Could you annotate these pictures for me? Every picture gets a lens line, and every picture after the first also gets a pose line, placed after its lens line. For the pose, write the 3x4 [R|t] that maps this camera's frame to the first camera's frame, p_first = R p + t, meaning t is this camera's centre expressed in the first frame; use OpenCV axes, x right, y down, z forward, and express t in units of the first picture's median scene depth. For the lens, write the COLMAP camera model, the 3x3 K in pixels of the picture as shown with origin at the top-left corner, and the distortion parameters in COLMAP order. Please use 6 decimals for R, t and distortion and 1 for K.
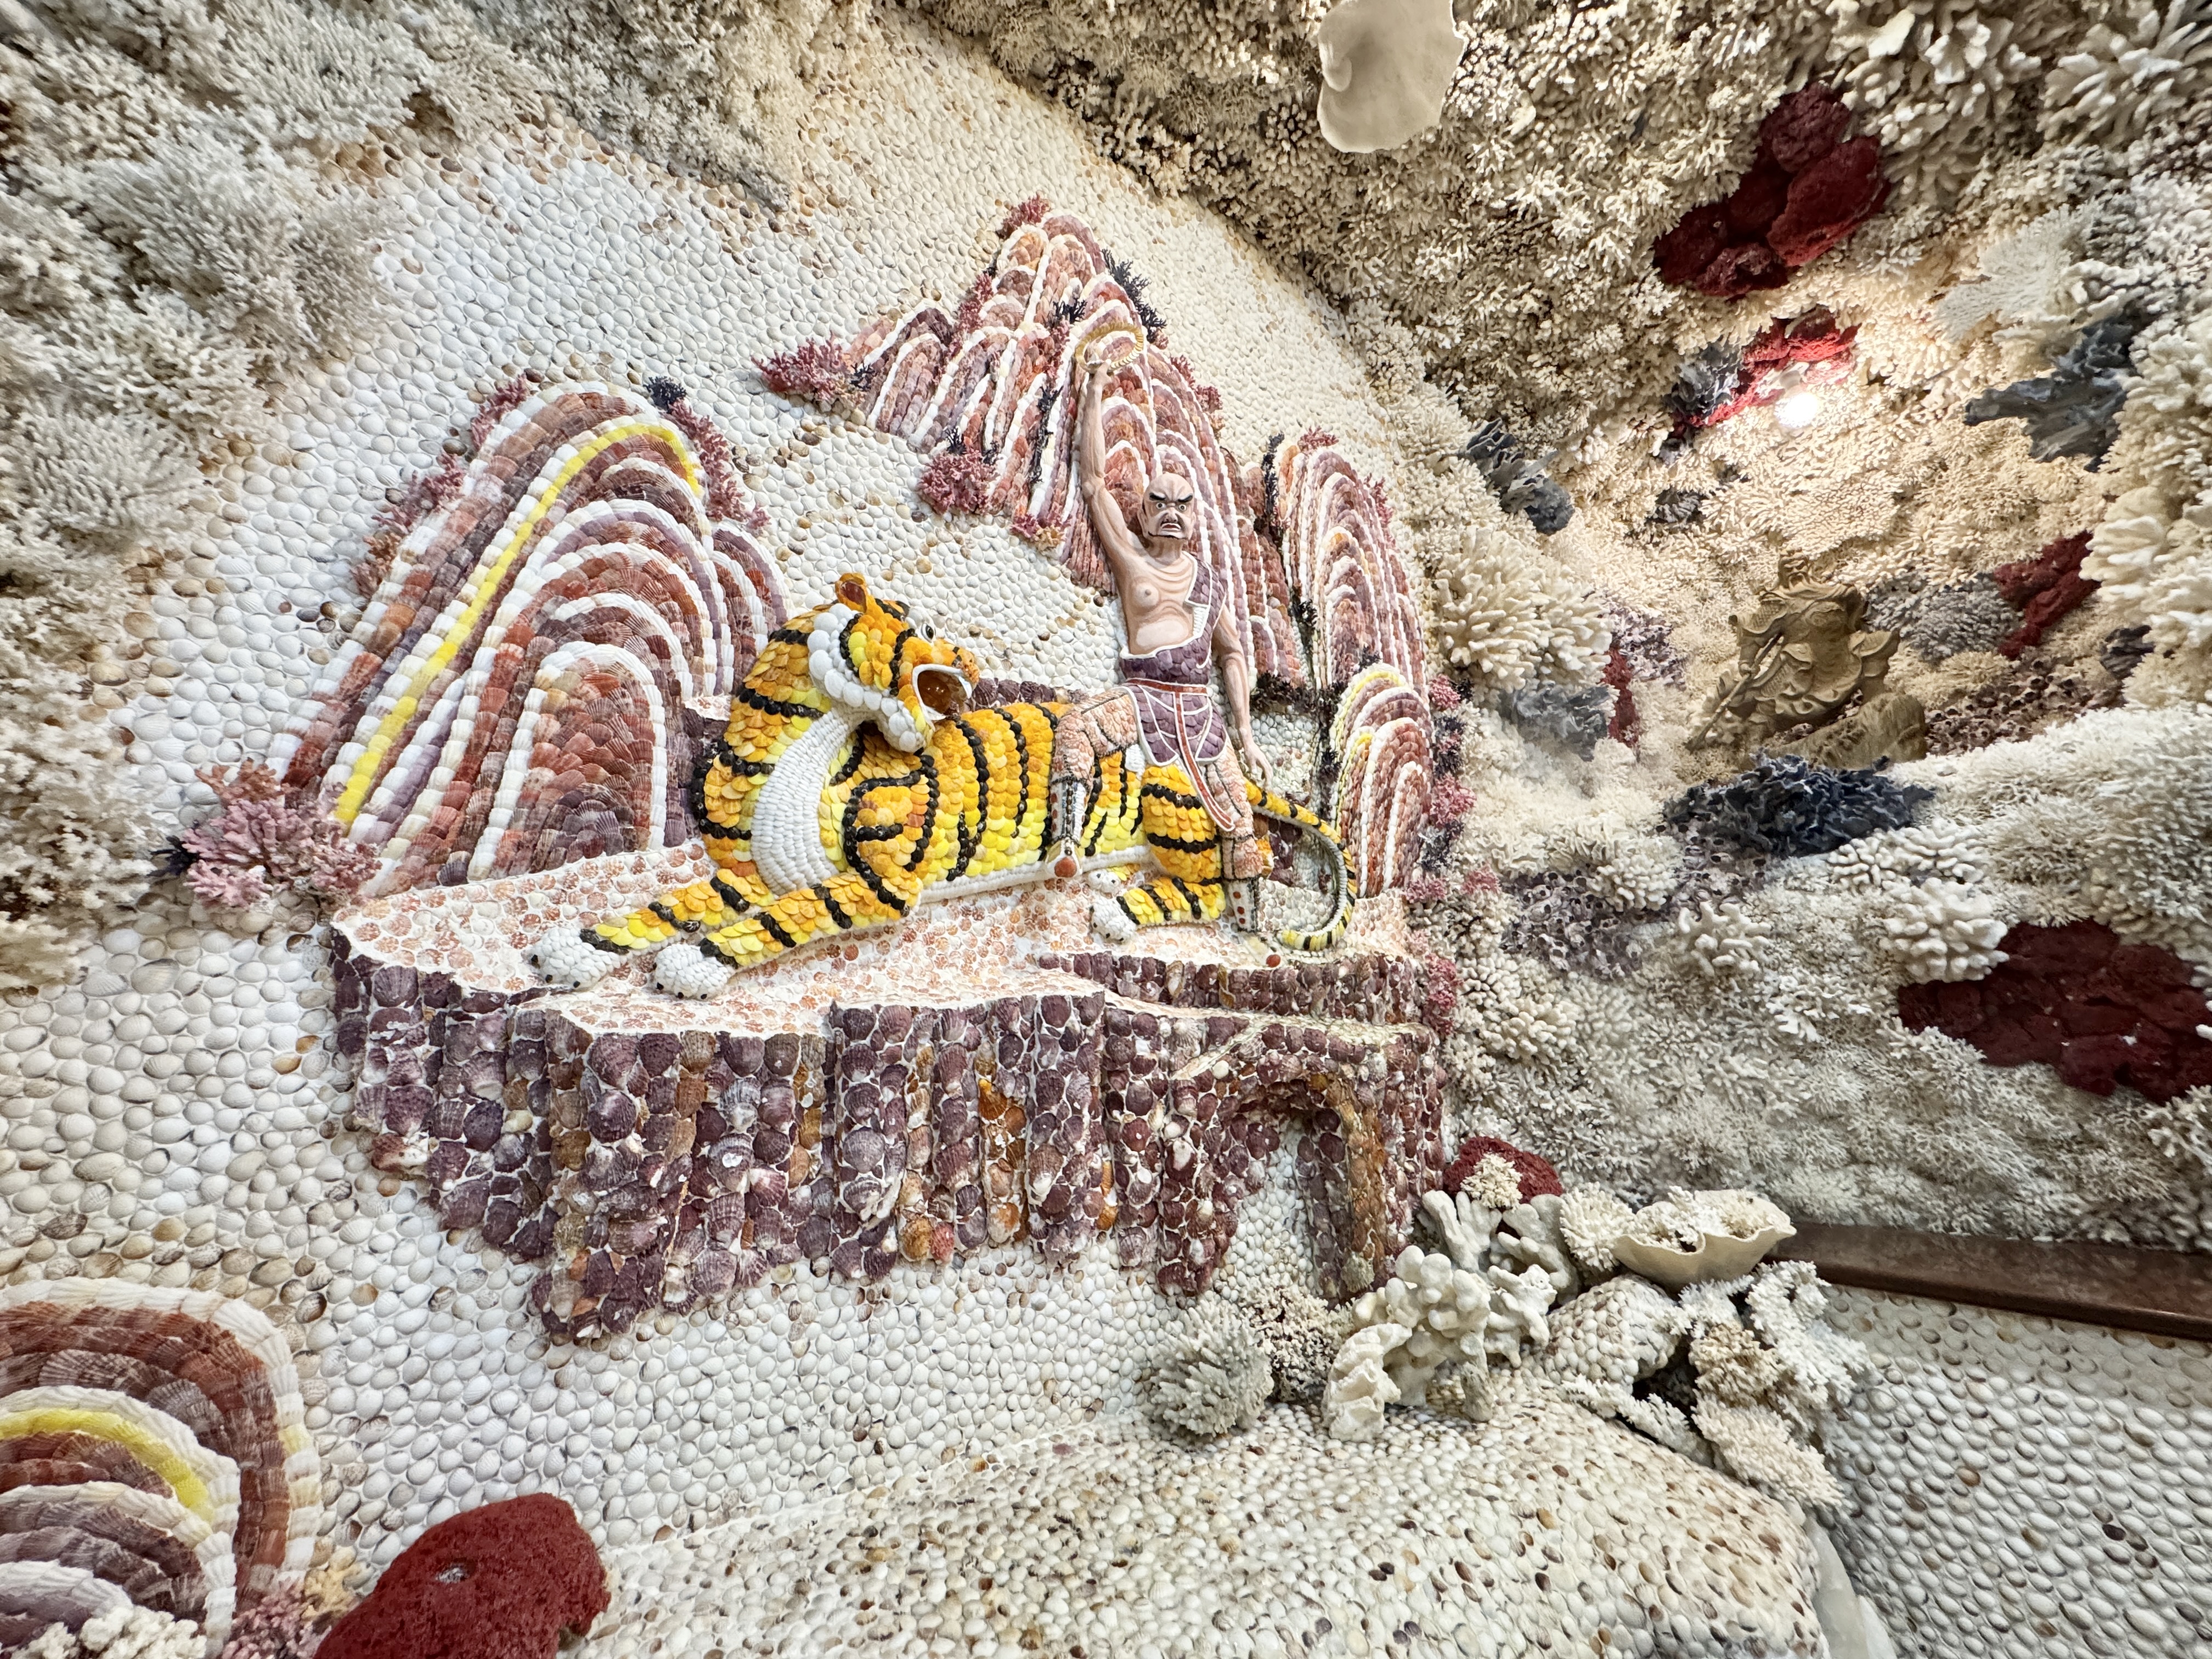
lens RADIAL K [[882.8, 0, 1104.1], [0, 882.8, 830.3], [0, 0, 1]] dist [-0.005936, 0.000726]
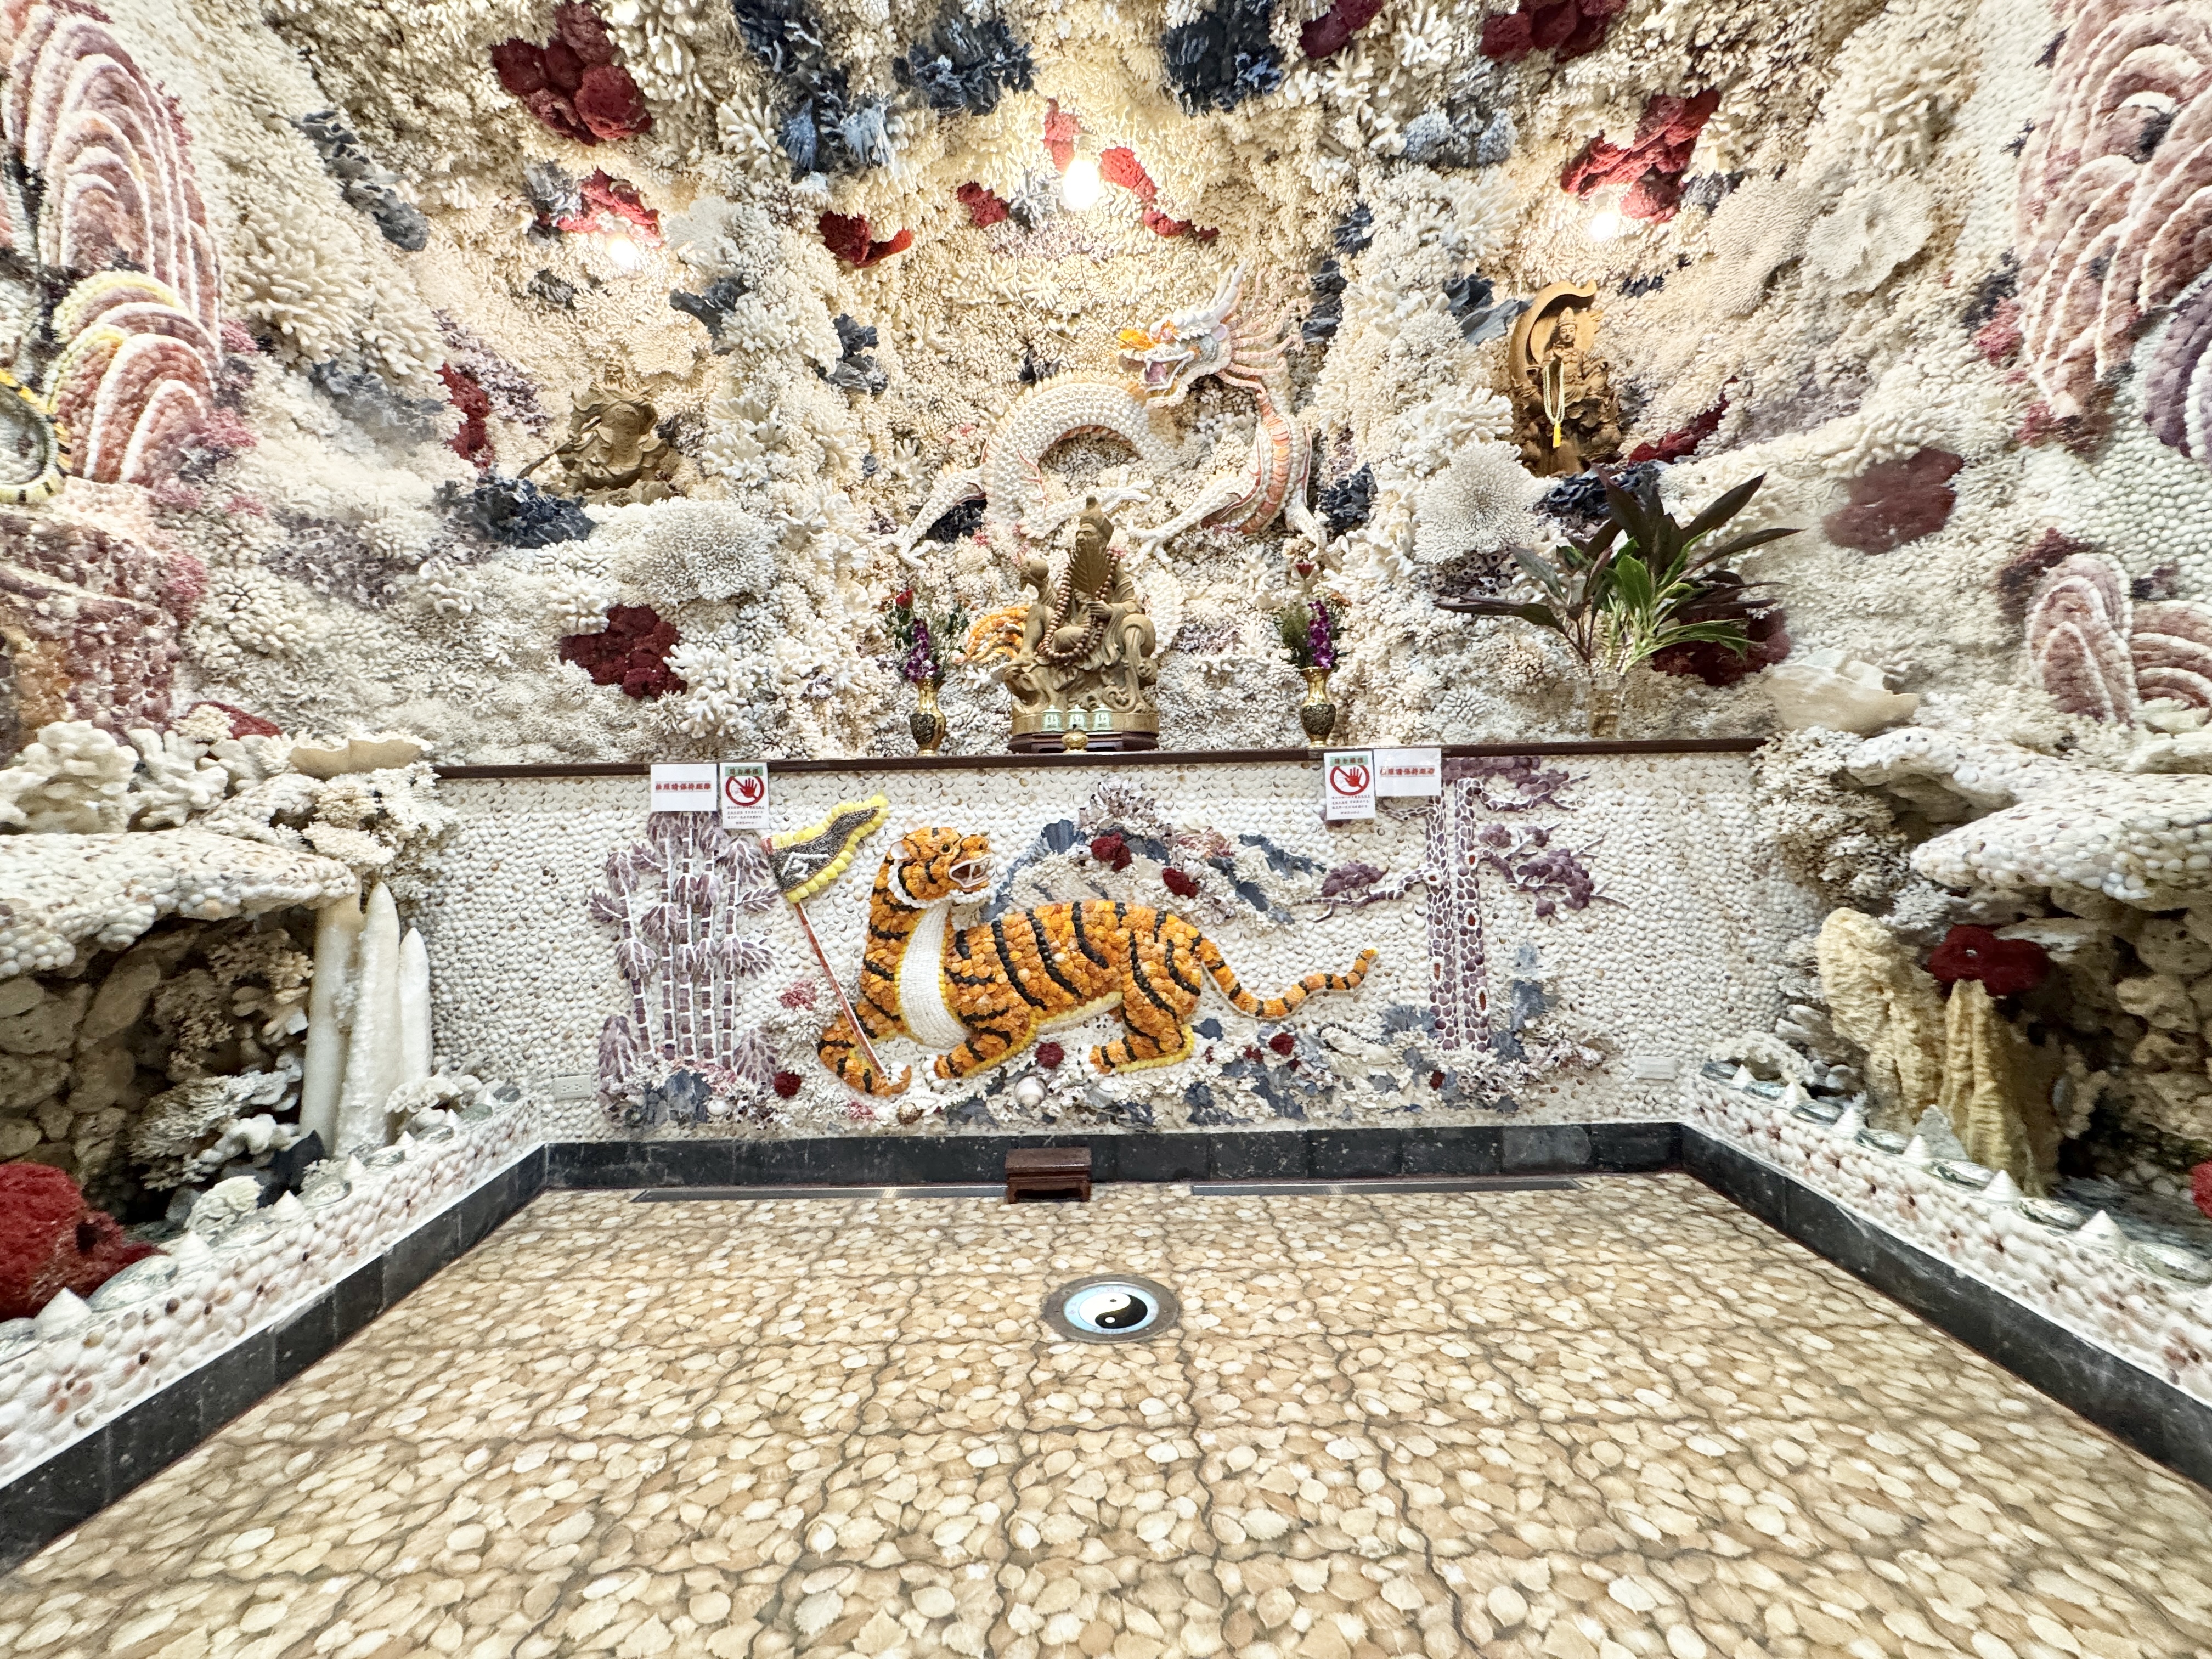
lens RADIAL K [[882.8, 0, 1104.9], [0, 882.8, 831.6], [0, 0, 1]] dist [-0.005936, 0.000726]
pose [[0.569128, 0.017664, 0.822059, 0.120297], [-0.193132, 0.974671, 0.112765, 0.133709], [-0.799246, -0.222943, 0.558124, -0.722314]]
